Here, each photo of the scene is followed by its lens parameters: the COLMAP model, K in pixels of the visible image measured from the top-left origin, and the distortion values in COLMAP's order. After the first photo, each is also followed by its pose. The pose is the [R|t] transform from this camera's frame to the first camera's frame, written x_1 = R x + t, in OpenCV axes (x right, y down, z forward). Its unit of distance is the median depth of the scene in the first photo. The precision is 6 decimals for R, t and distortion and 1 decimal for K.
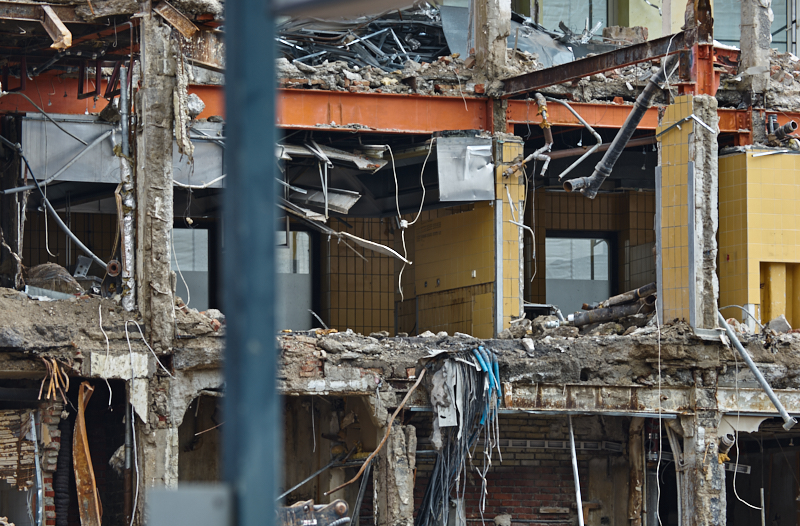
lens RADIAL K [[4463.4, 0, 405.2], [0, 4463.4, 269.7], [0, 0, 1]] dist [0.705399, 0.000000]
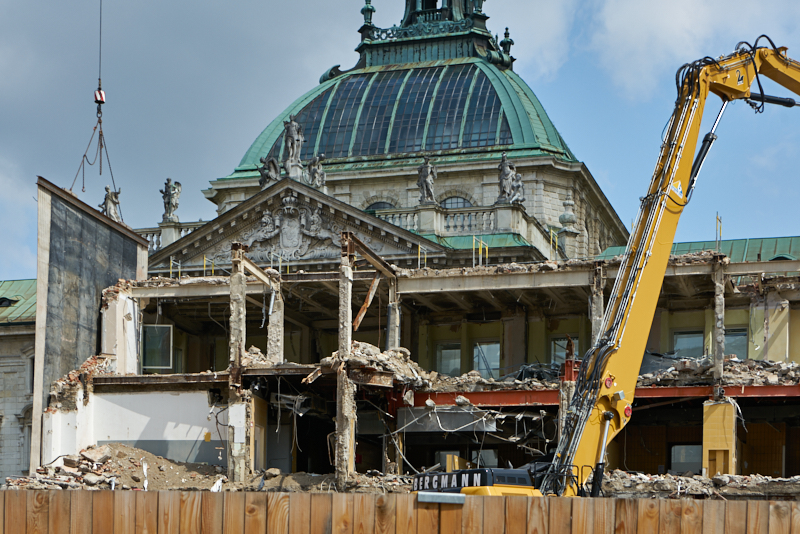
lens RADIAL K [[1630.5, 0, 434.7], [0, 1630.5, 334.5], [0, 0, 1]] dist [0.143793, 0.000000]
pose [[0.760138, -0.097396, -0.642421, 0.472196], [0.029464, 0.992852, -0.115661, 0.029437], [0.649093, 0.068990, 0.757574, 0.233813]]
